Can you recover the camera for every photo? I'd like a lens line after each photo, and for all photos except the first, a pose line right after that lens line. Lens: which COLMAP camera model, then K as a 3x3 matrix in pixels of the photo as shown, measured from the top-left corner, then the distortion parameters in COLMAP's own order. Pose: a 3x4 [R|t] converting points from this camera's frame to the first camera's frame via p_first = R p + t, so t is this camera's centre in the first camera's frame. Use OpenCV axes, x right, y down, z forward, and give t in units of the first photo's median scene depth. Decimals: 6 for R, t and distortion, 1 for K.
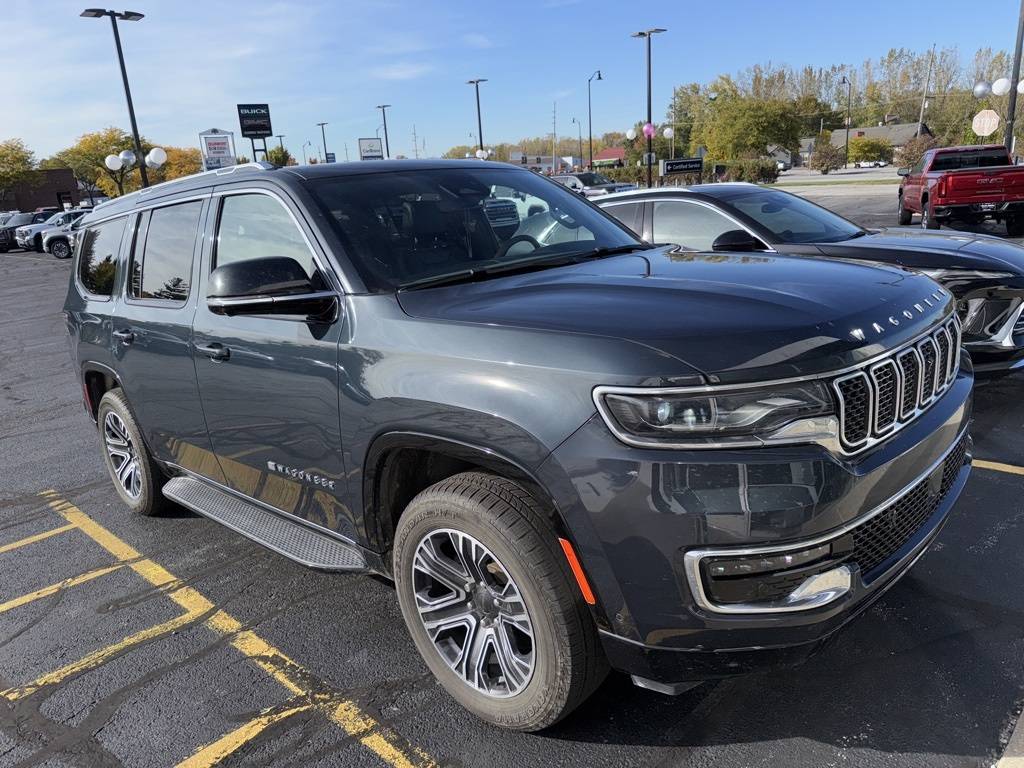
lens RADIAL K [[855.2, 0, 563.3], [0, 855.2, 384.3], [0, 0, 1]] dist [-0.005495, -0.014963]
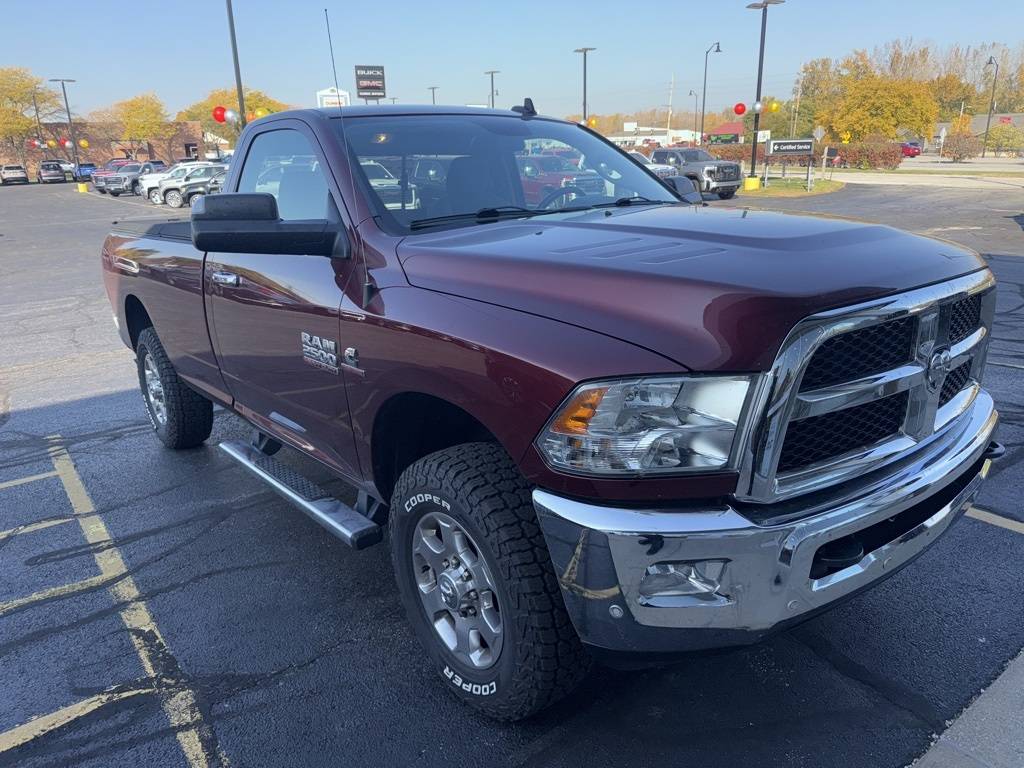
lens RADIAL K [[855.2, 0, 563.3], [0, 855.2, 384.3], [0, 0, 1]] dist [-0.005495, -0.014963]
pose [[0.985292, 0.086935, -0.147110, 0.197738], [-0.081843, 0.995829, 0.040329, -0.038508], [0.150002, -0.027696, 0.988298, 0.068592]]
